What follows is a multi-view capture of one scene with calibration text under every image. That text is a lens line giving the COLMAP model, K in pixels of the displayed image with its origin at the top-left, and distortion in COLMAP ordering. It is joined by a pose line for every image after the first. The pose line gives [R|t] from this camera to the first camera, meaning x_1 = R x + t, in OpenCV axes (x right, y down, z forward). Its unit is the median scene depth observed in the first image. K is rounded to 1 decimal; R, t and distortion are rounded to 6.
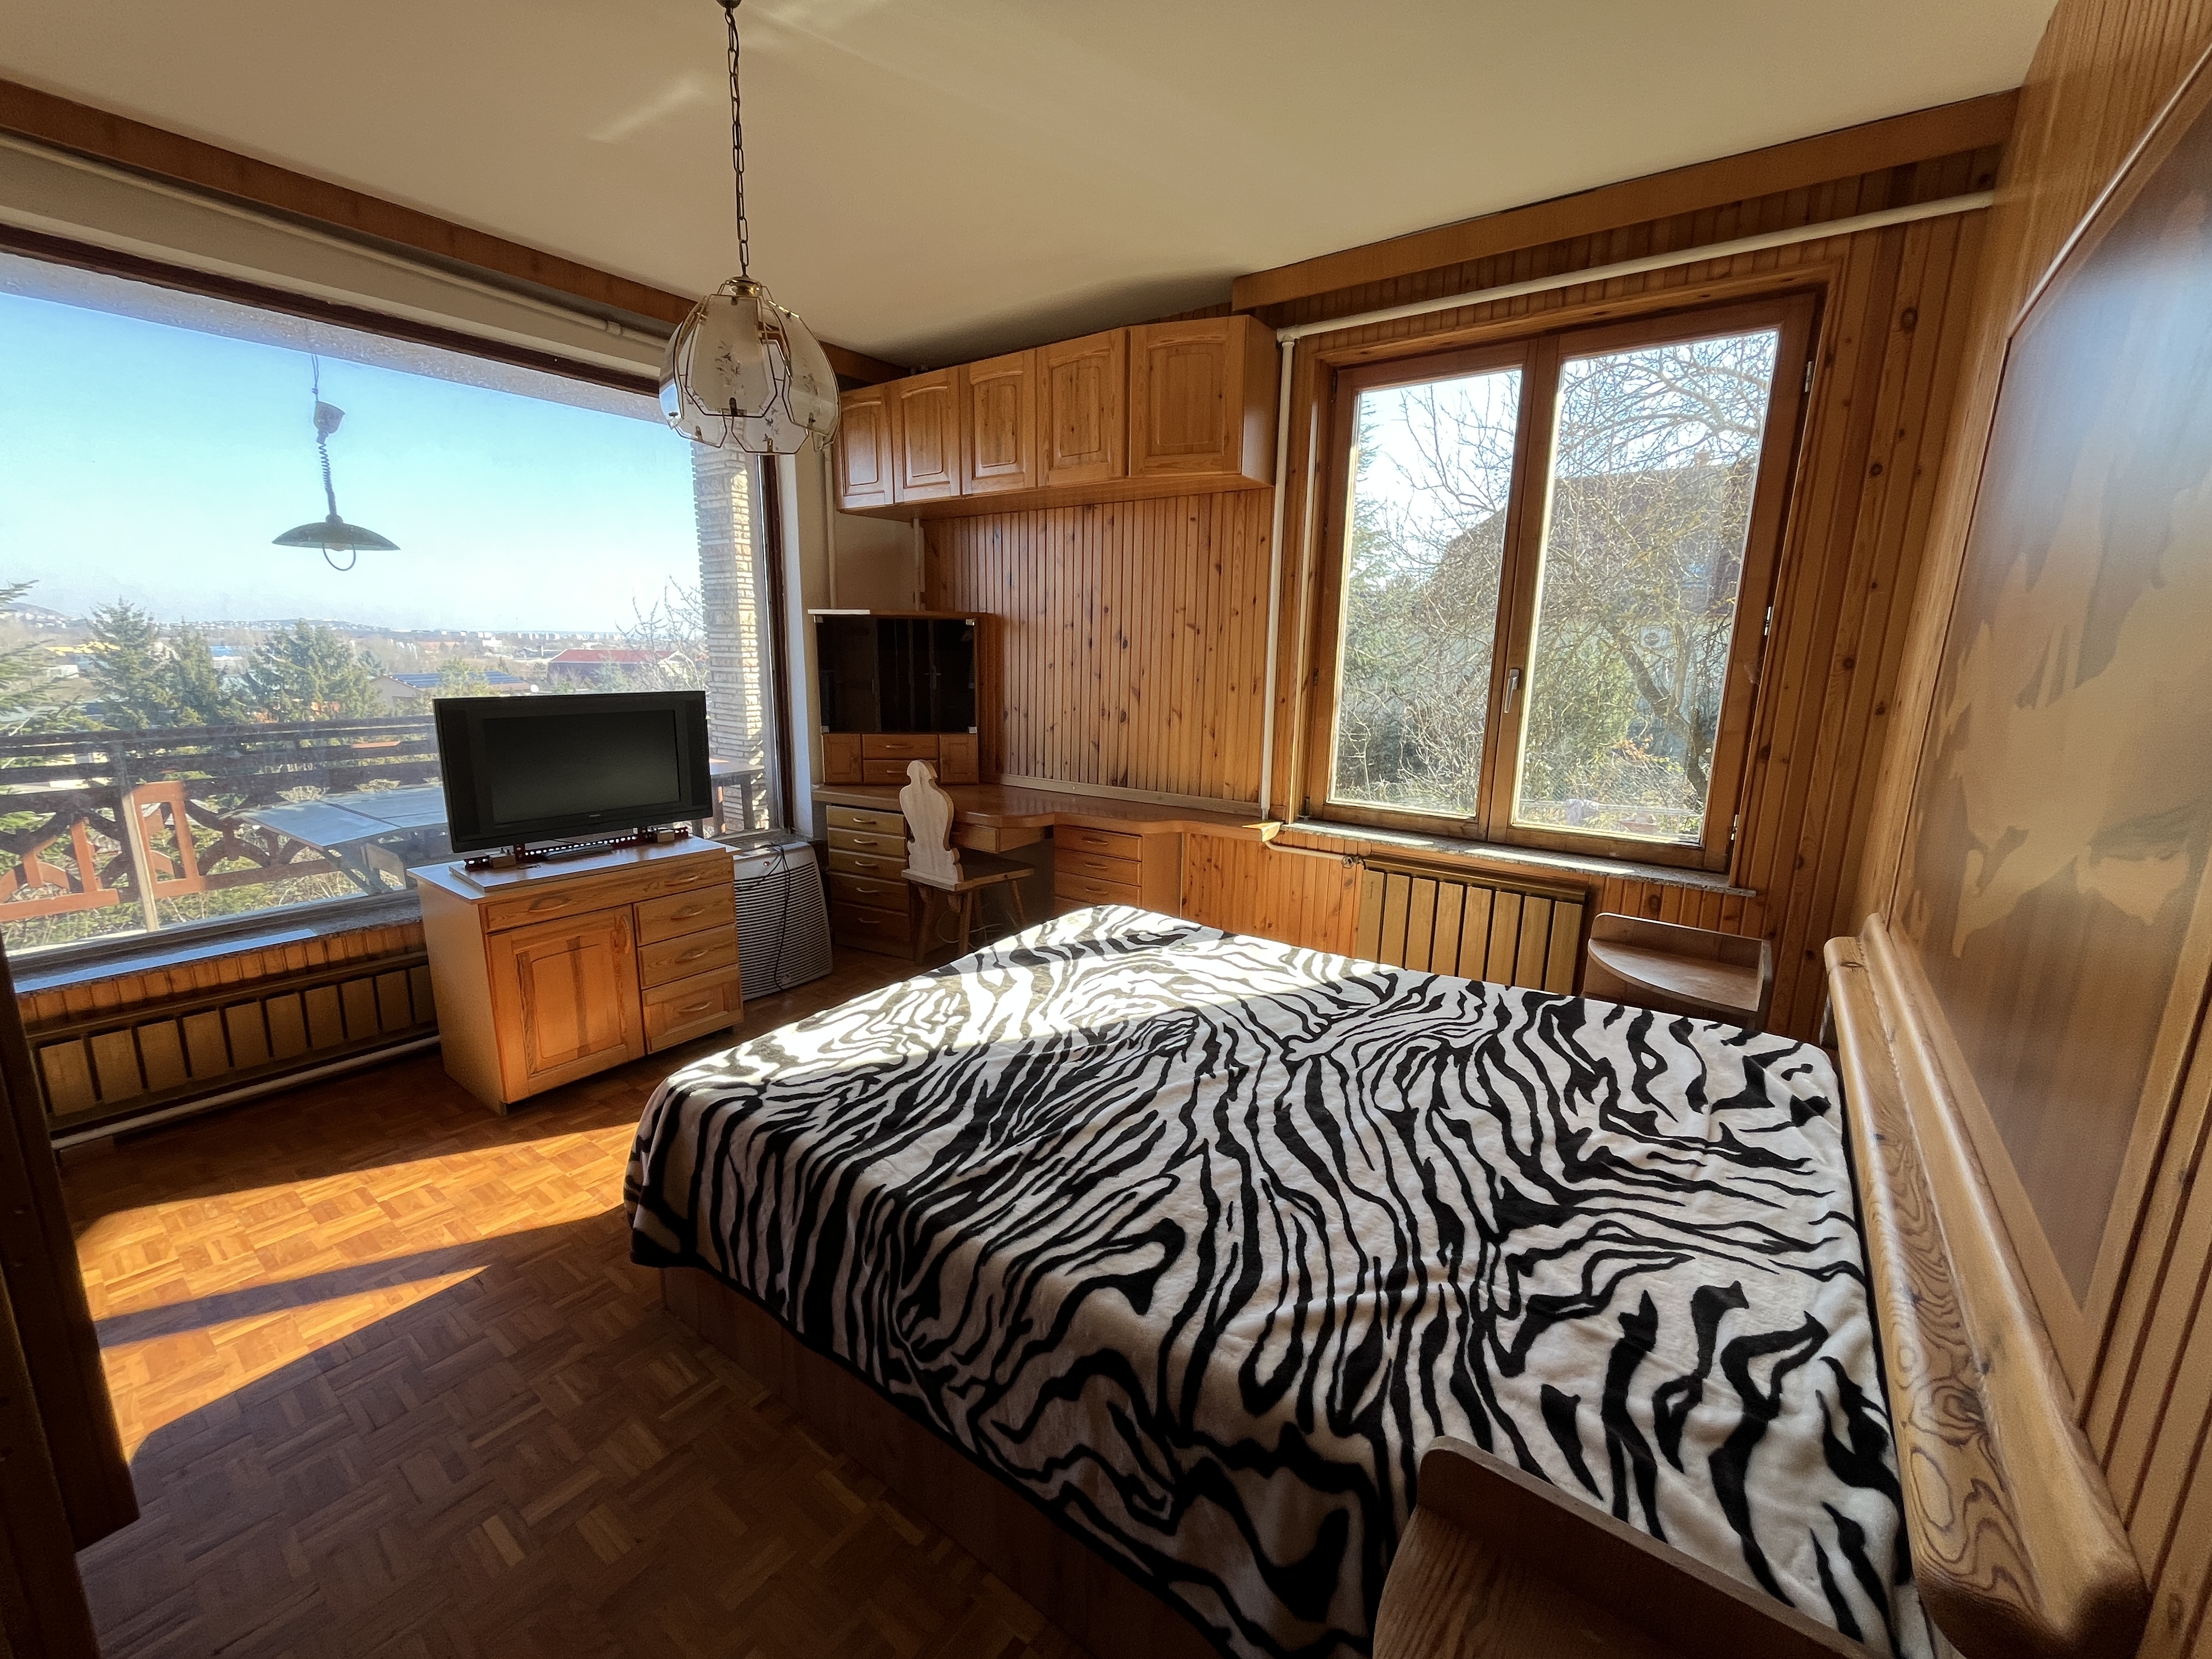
lens RADIAL K [[899.0, 0, 1103.4], [0, 899.0, 827.2], [0, 0, 1]] dist [0.000463, -0.000542]
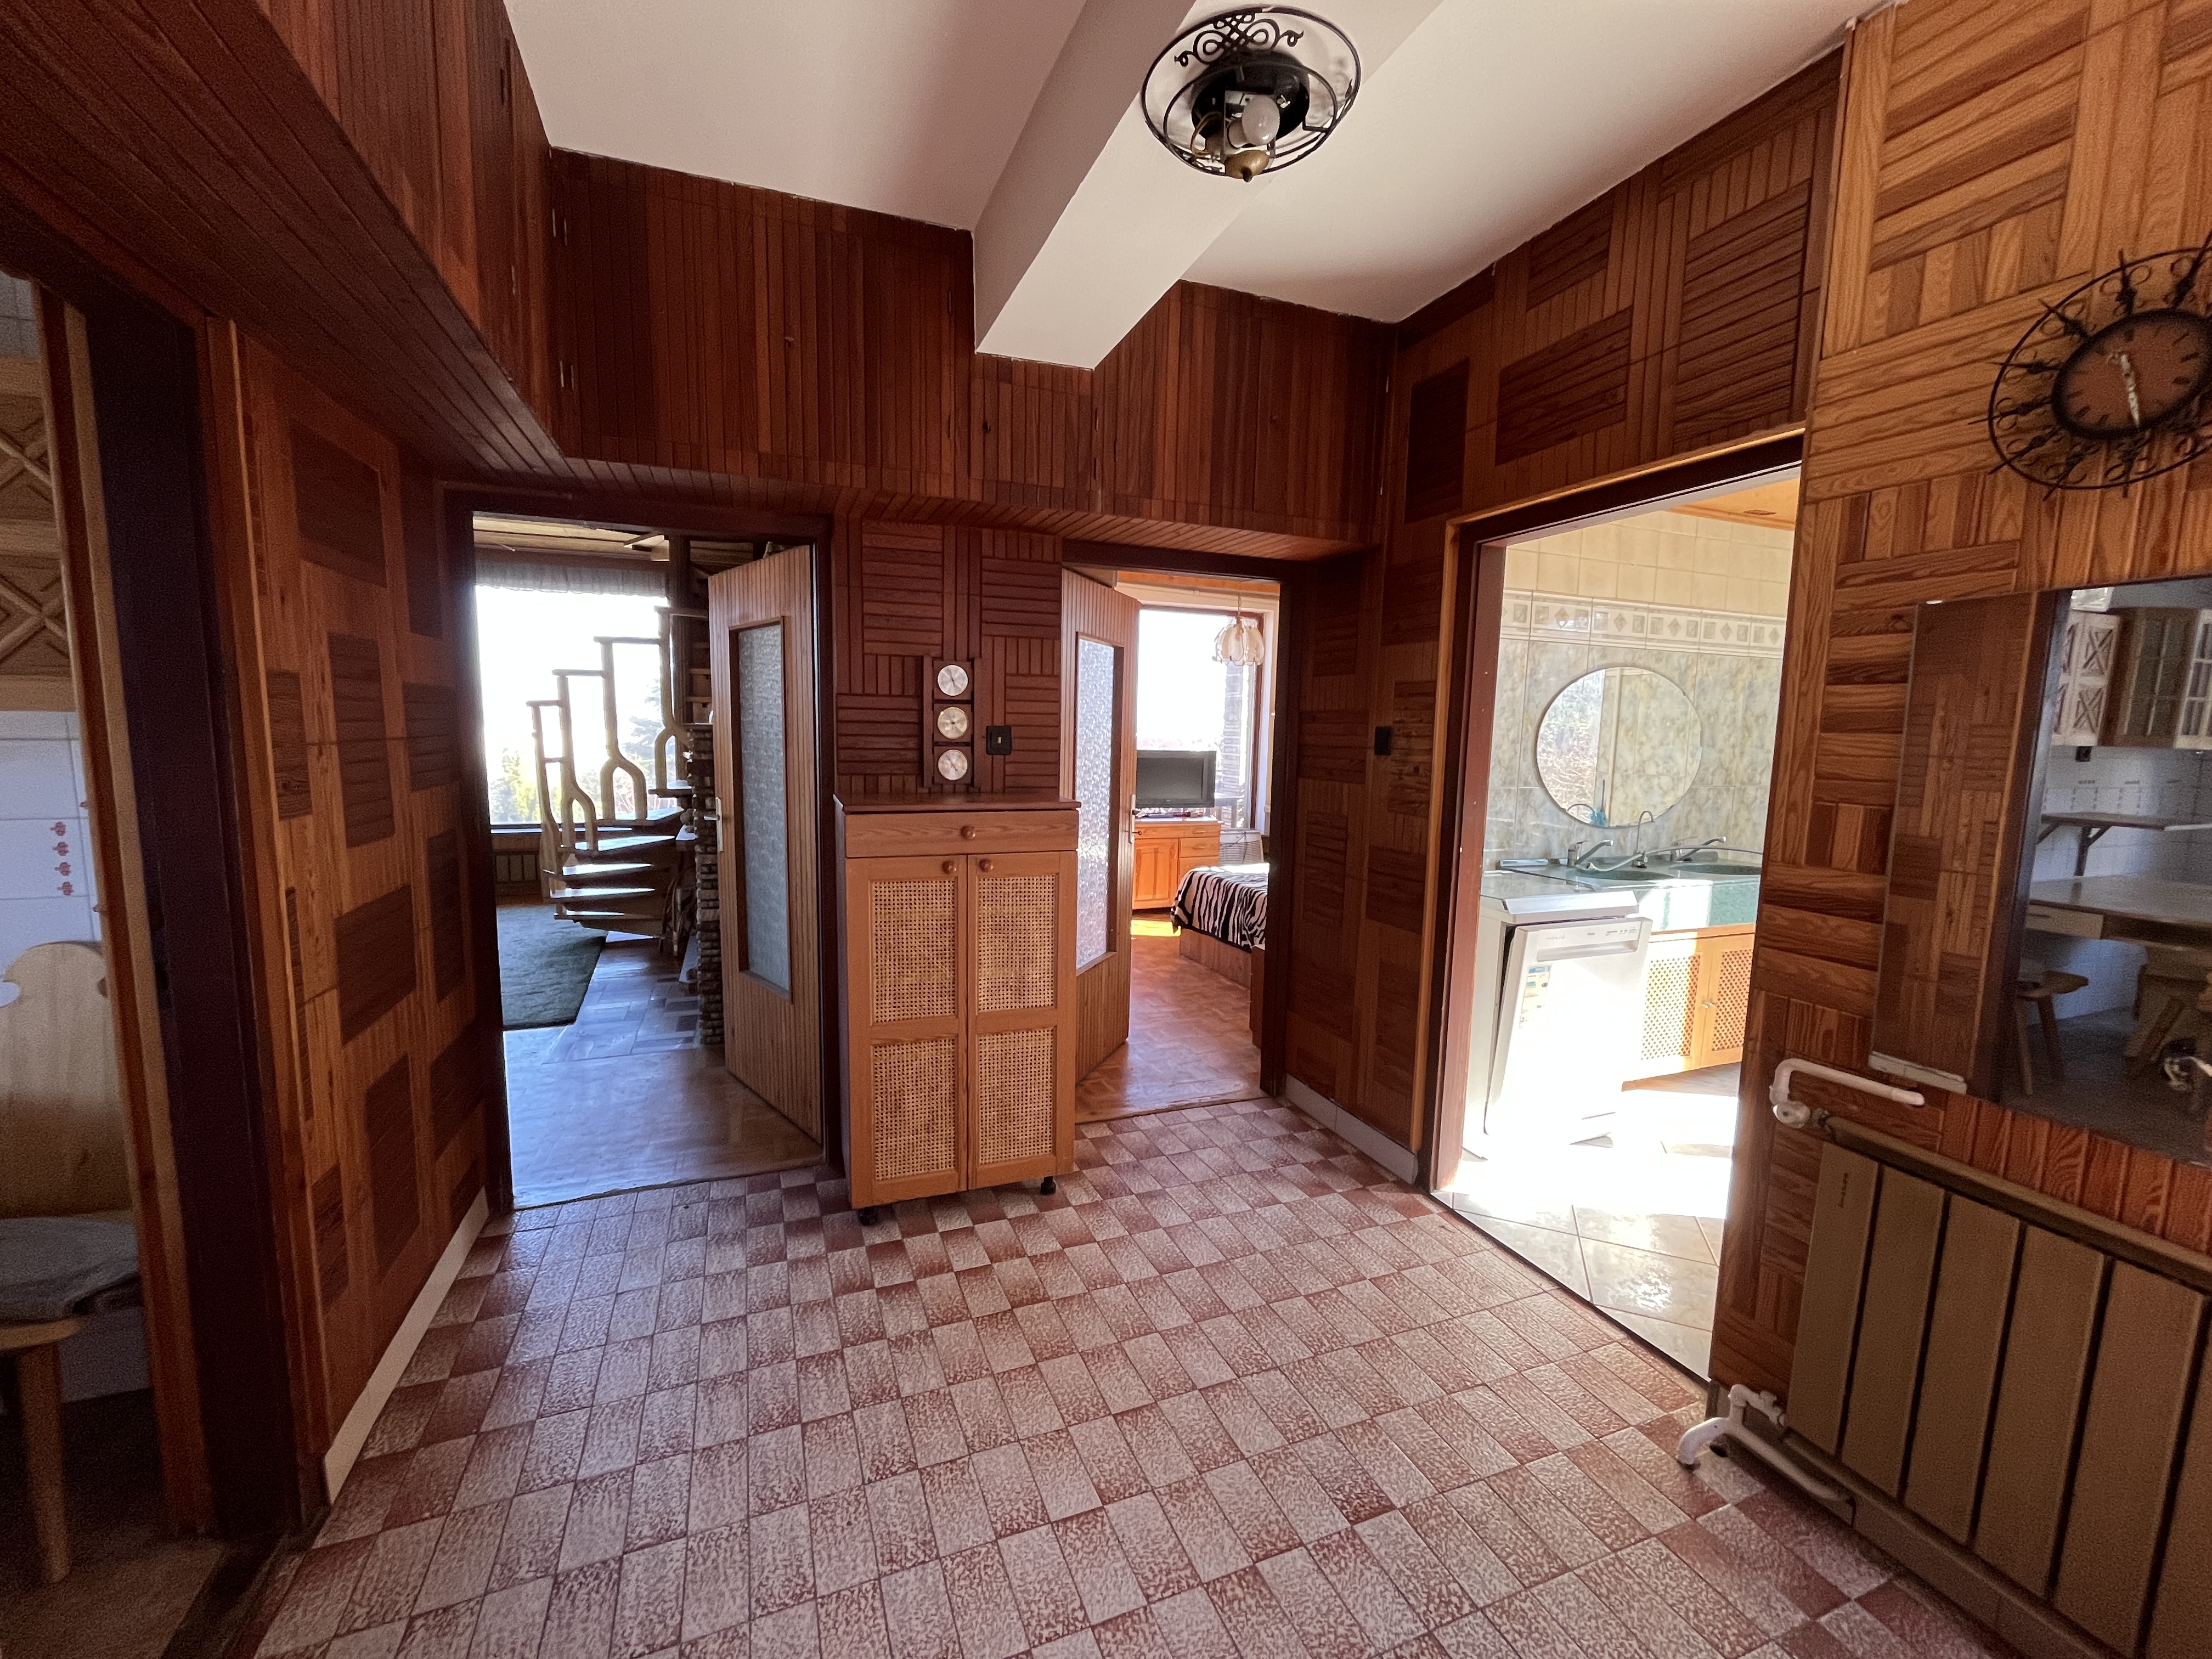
lens RADIAL K [[899.0, 0, 1103.4], [0, 899.0, 827.2], [0, 0, 1]] dist [0.000463, -0.000542]
pose [[0.852299, 0.063701, -0.519162, 0.674230], [-0.112832, 0.991579, -0.063567, 0.292210], [0.510740, 0.112756, 0.852309, -1.416998]]
